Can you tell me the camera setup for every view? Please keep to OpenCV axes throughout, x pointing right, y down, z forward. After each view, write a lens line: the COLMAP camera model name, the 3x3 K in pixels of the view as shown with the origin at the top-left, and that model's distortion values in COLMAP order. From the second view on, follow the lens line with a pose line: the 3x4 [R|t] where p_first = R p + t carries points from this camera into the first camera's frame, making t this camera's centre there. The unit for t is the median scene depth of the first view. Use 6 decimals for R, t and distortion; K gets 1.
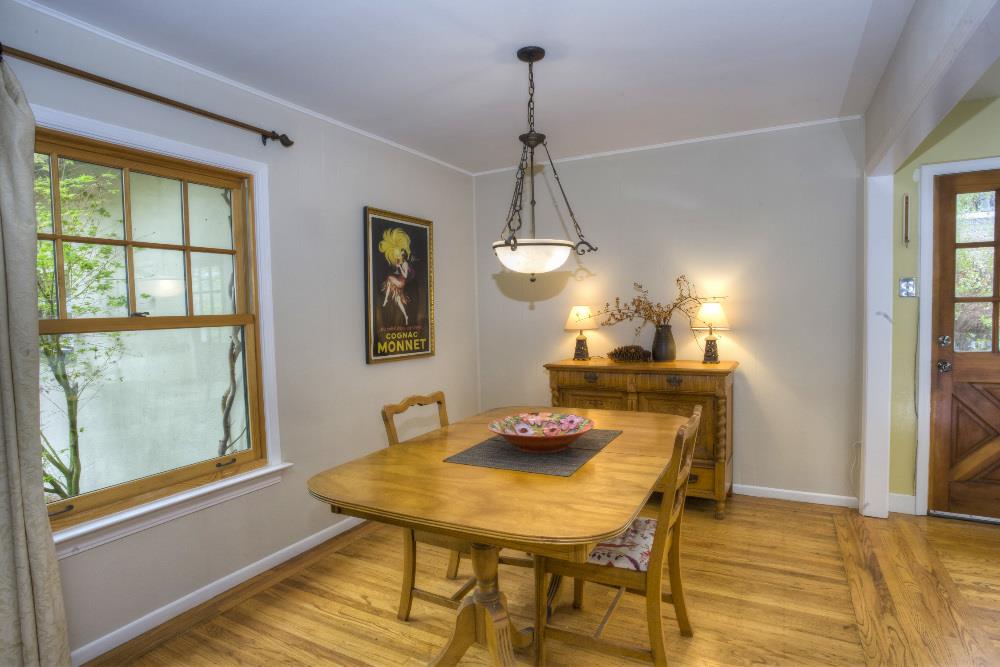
lens RADIAL K [[576.1, 0, 500.0], [0, 576.1, 333.5], [0, 0, 1]] dist [-0.090021, 0.048942]
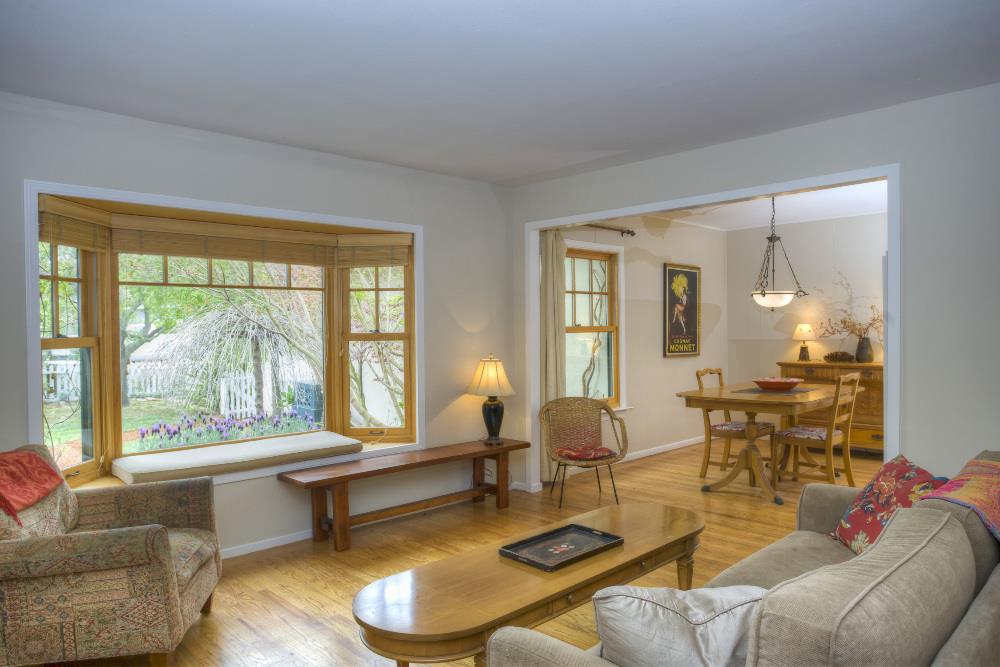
lens RADIAL K [[670.8, 0, 500.0], [0, 670.8, 333.5], [0, 0, 1]] dist [-0.062481, 0.000907]
pose [[0.951266, 0.015509, -0.307982, -0.084494], [-0.024708, 0.999357, -0.025992, 0.043809], [0.307381, 0.032335, 0.951037, -0.932585]]
